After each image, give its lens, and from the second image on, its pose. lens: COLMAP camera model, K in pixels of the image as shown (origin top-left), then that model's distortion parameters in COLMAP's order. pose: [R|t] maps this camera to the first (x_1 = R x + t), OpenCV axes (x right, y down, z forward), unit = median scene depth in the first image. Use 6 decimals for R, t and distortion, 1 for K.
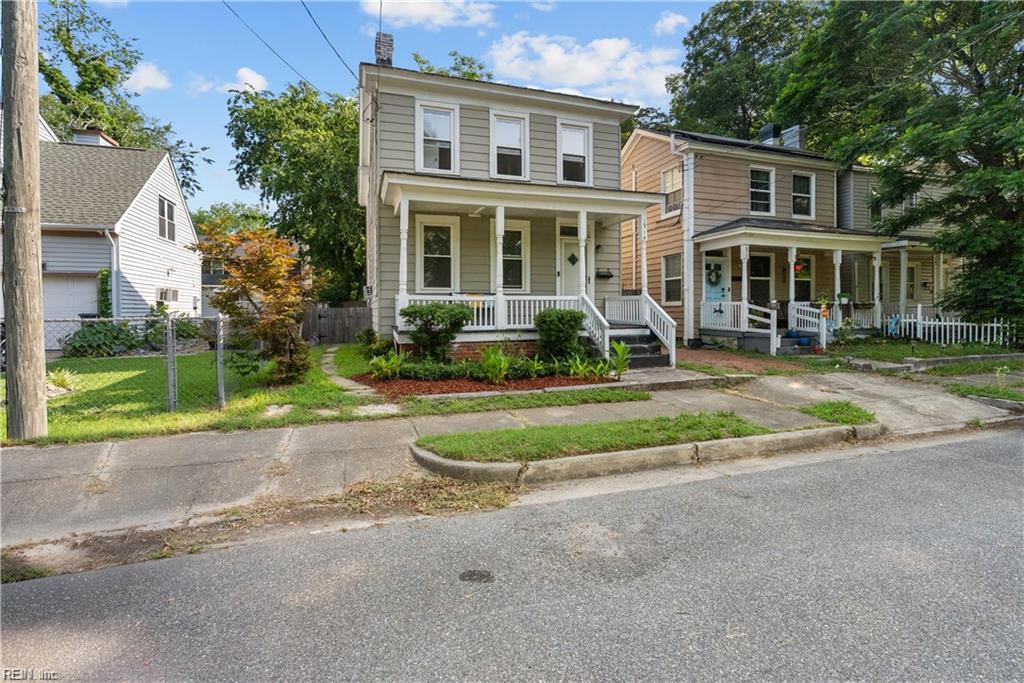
lens RADIAL K [[467.7, 0, 515.0], [0, 467.7, 310.1], [0, 0, 1]] dist [-0.008797, 0.001863]
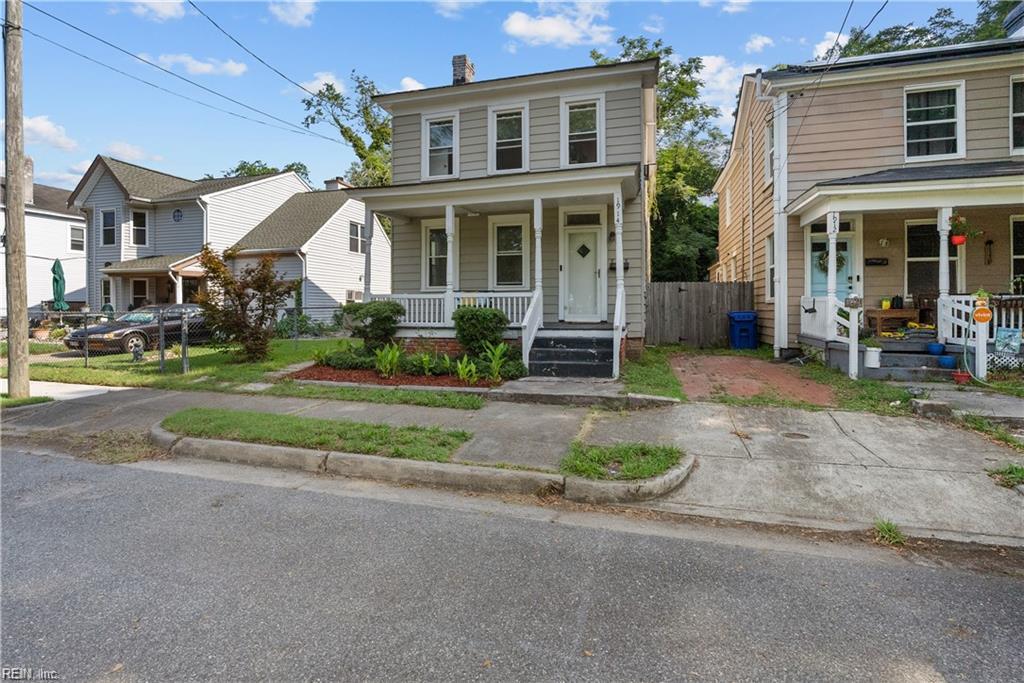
lens RADIAL K [[467.7, 0, 516.1], [0, 467.7, 308.5], [0, 0, 1]] dist [-0.008797, 0.001863]
pose [[0.824978, 0.005732, -0.565136, 0.578325], [-0.002886, 0.999978, 0.005930, -0.003884], [0.565158, -0.003261, 0.824976, 0.210495]]
